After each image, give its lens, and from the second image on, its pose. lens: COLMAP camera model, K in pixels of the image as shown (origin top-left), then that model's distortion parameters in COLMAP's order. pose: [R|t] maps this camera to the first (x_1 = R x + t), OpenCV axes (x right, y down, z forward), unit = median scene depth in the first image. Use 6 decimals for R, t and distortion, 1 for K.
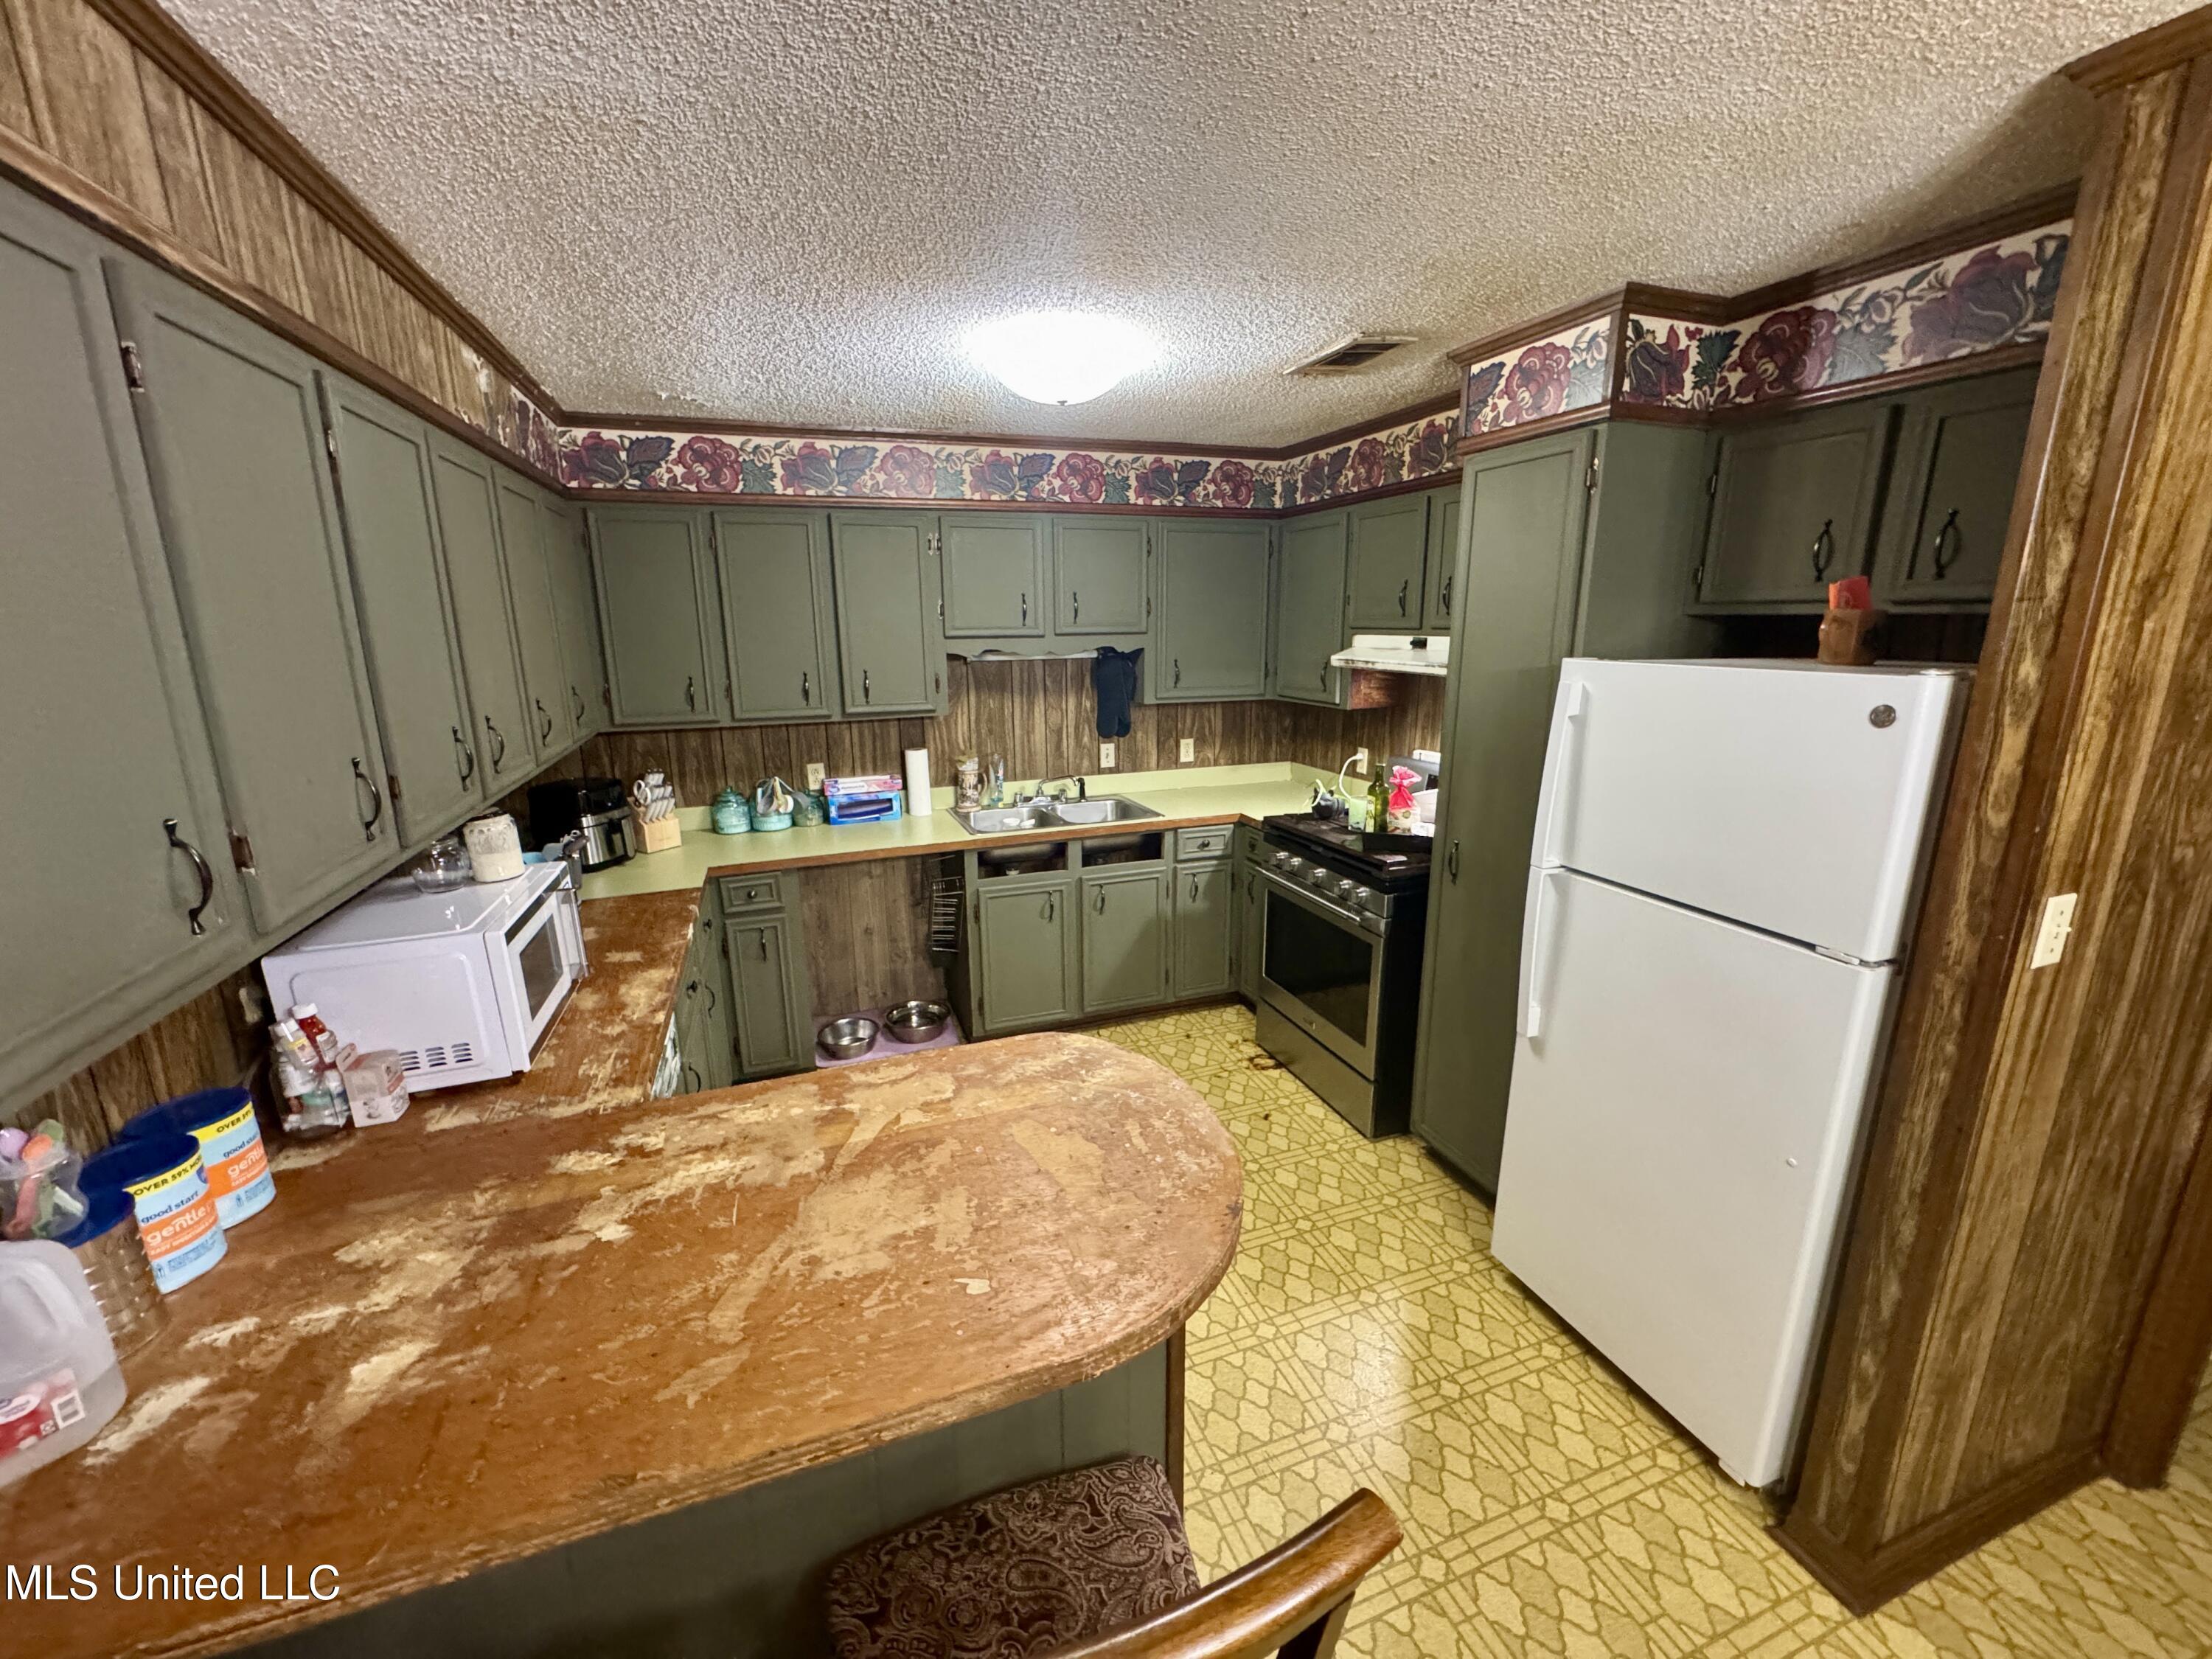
lens RADIAL K [[880.2, 0, 1104.8], [0, 880.2, 828.6], [0, 0, 1]] dist [-0.003769, -0.000718]
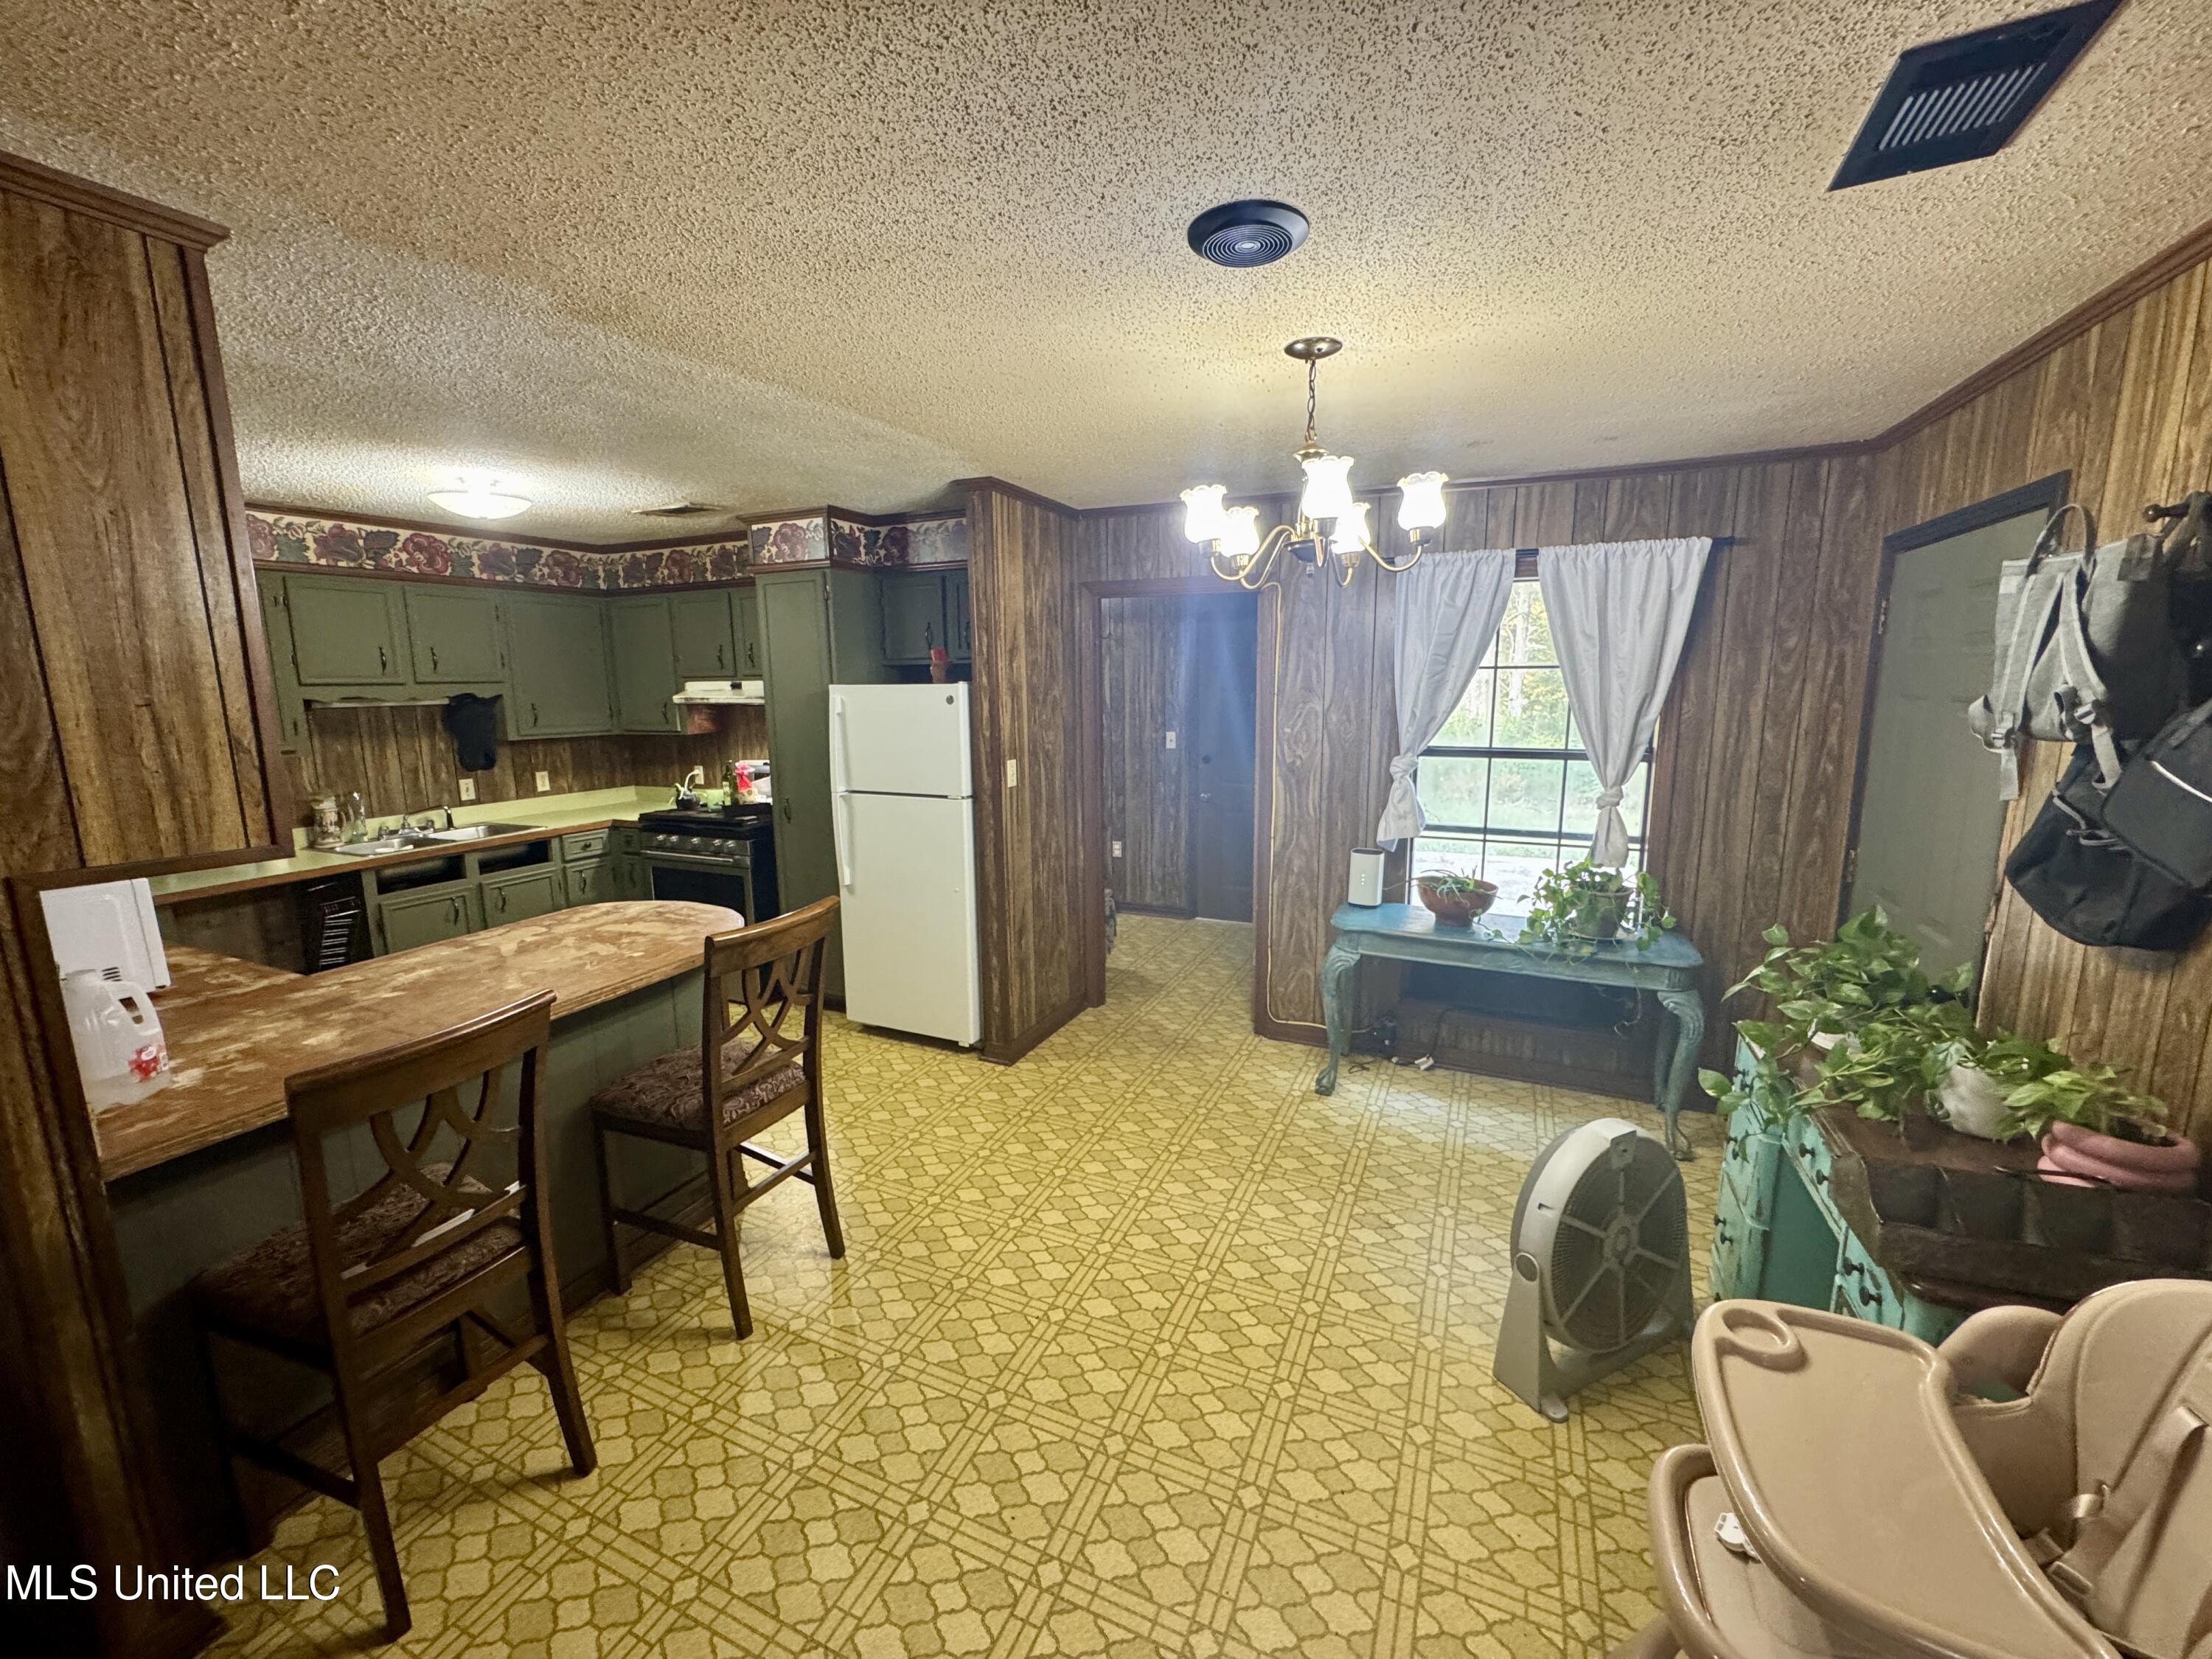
lens RADIAL K [[880.2, 0, 1105.9], [0, 880.2, 832.3], [0, 0, 1]] dist [-0.003769, -0.000718]
pose [[0.700751, -0.119586, 0.703311, -0.324305], [0.170502, 0.985355, -0.002339, 0.166962], [-0.692731, 0.121555, 0.710878, -0.546203]]
